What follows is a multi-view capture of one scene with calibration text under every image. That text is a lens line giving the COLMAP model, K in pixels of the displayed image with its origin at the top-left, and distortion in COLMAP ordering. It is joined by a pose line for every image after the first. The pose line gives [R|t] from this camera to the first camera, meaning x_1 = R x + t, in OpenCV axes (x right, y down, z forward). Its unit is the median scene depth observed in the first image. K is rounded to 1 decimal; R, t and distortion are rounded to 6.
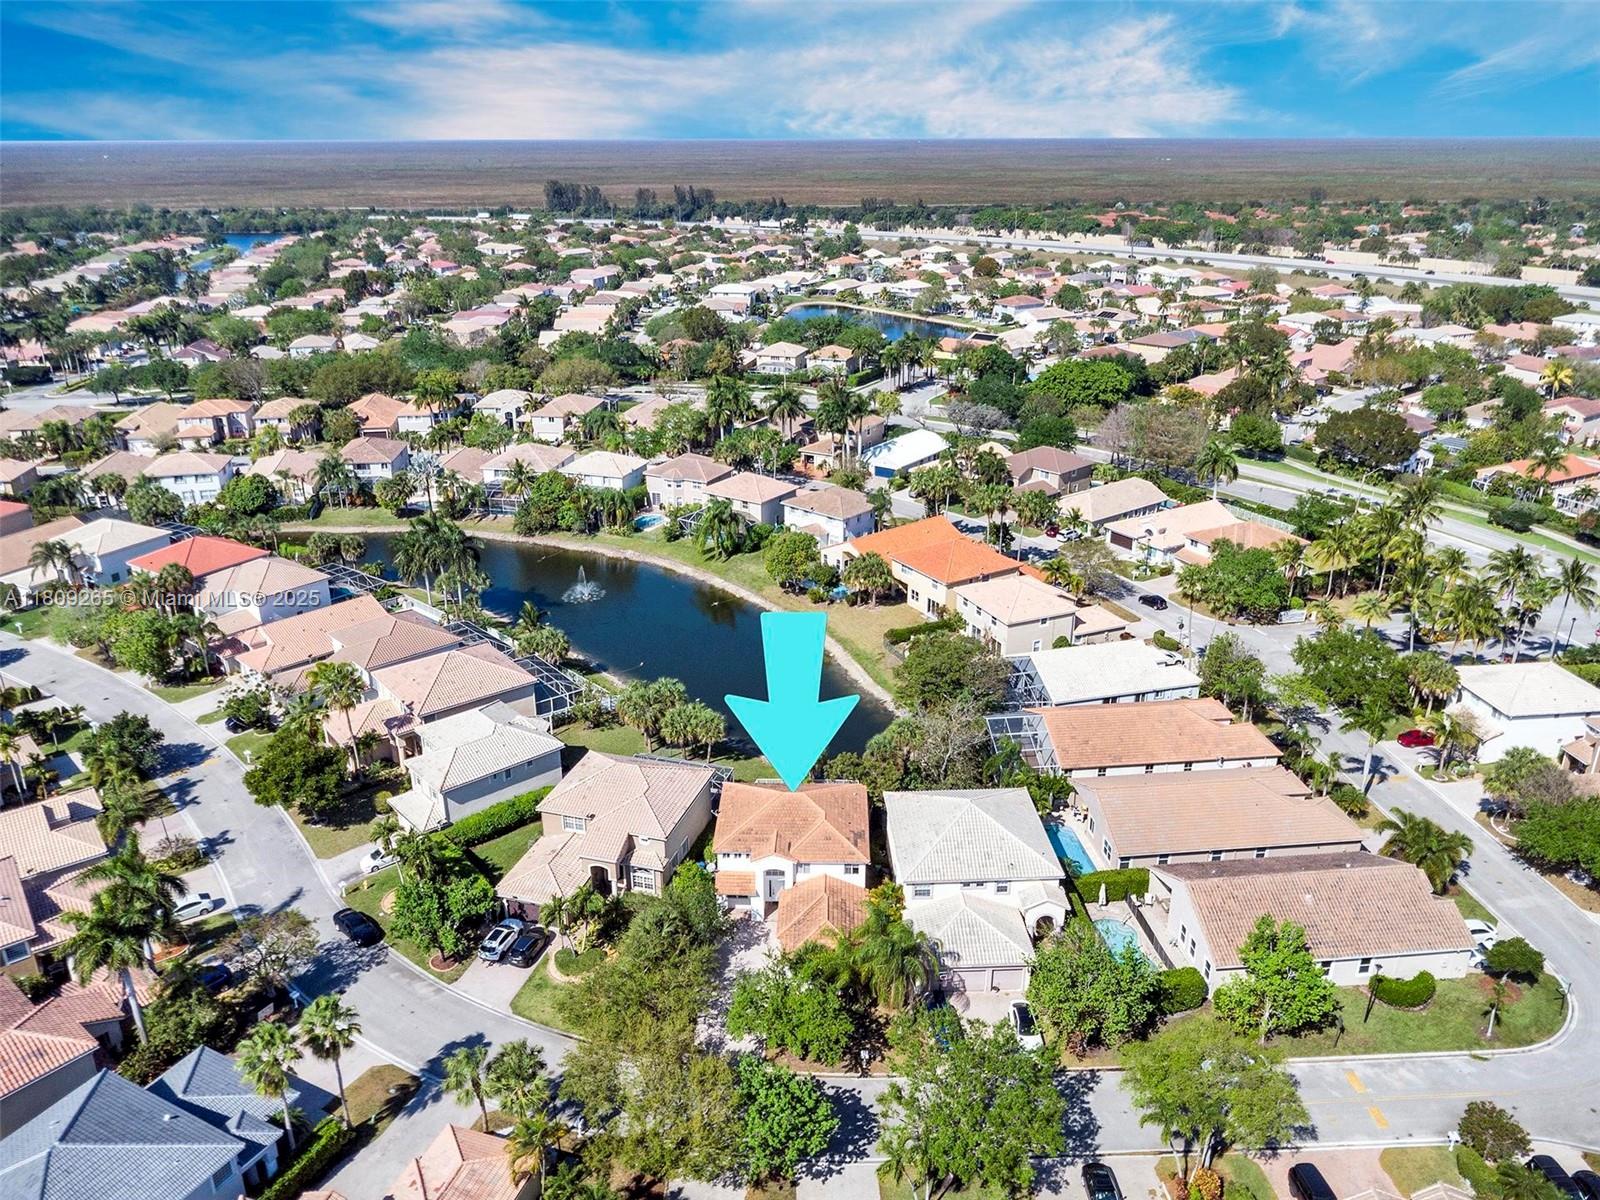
lens RADIAL K [[1132.6, 0, 800.0], [0, 1132.6, 600.0], [0, 0, 1]] dist [0.041449, -0.053350]
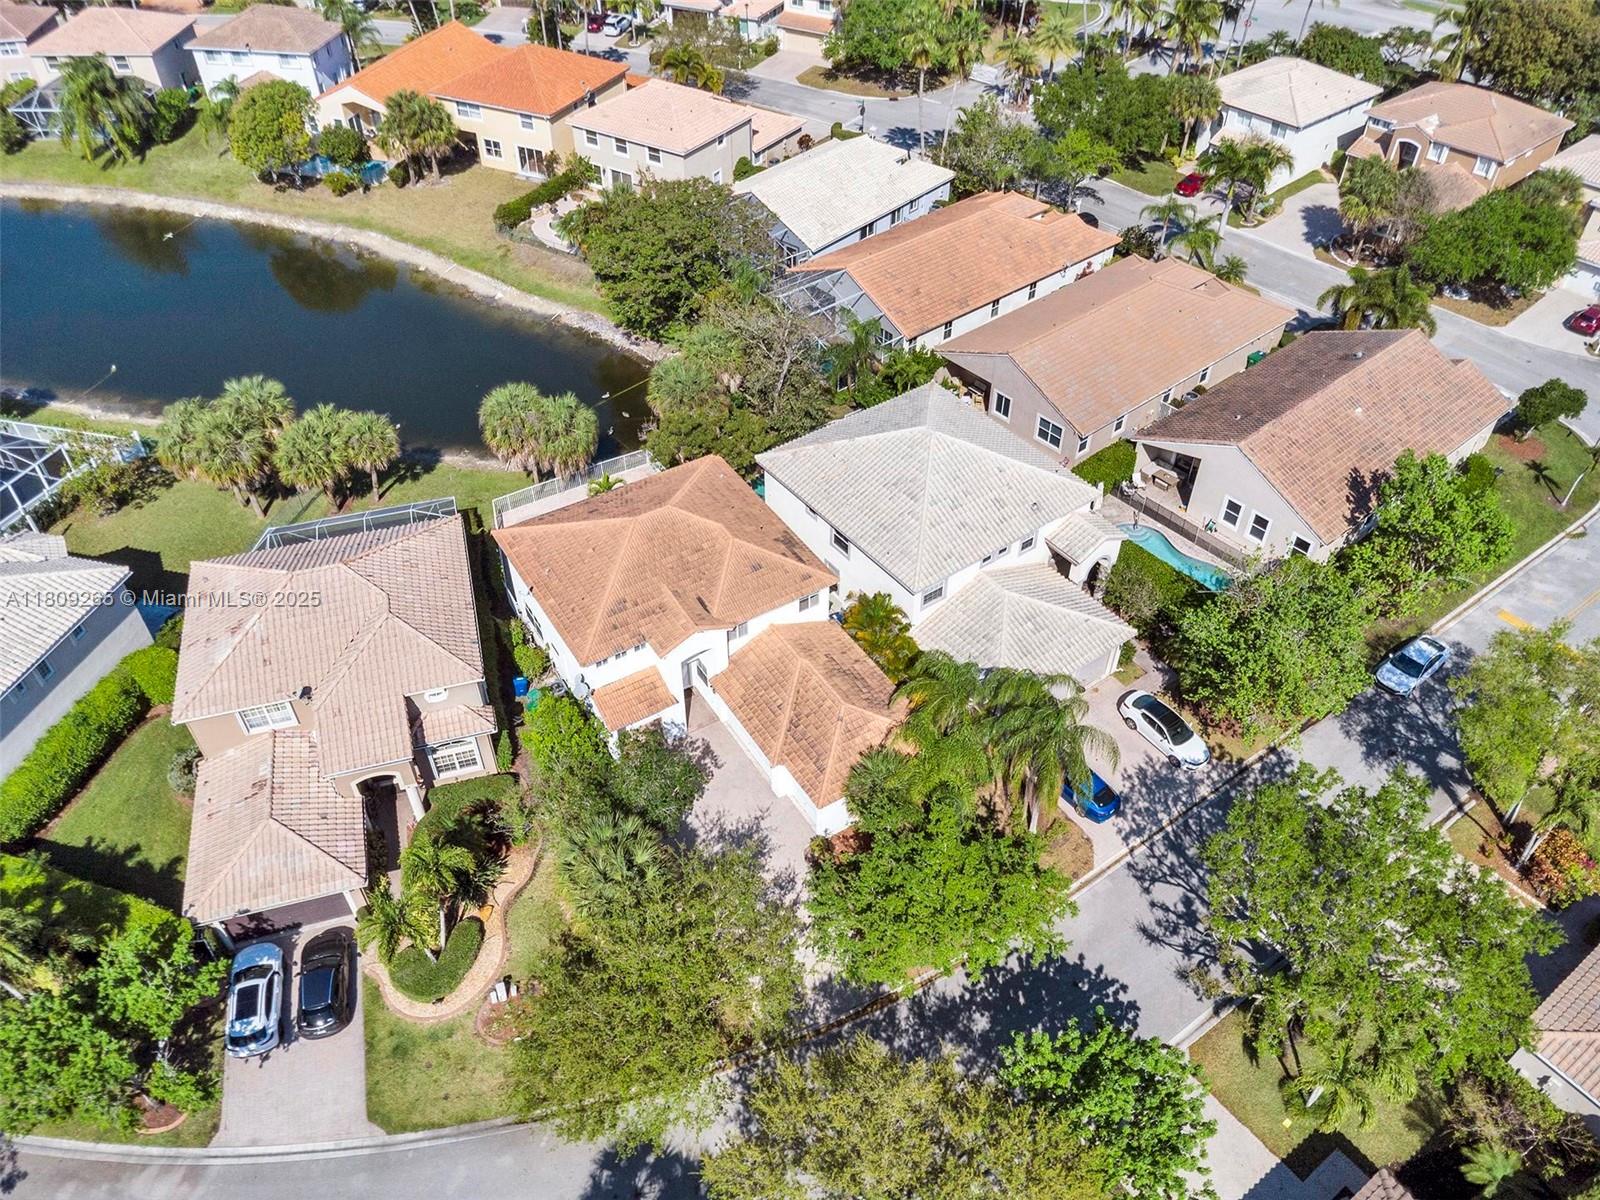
lens RADIAL K [[1132.6, 0, 800.0], [0, 1132.6, 600.0], [0, 0, 1]] dist [0.041449, -0.053350]
pose [[0.838983, -0.370610, 0.398442, -0.137505], [0.201889, 0.891956, 0.404543, -0.002397], [-0.505320, -0.258964, 0.823158, 0.364147]]
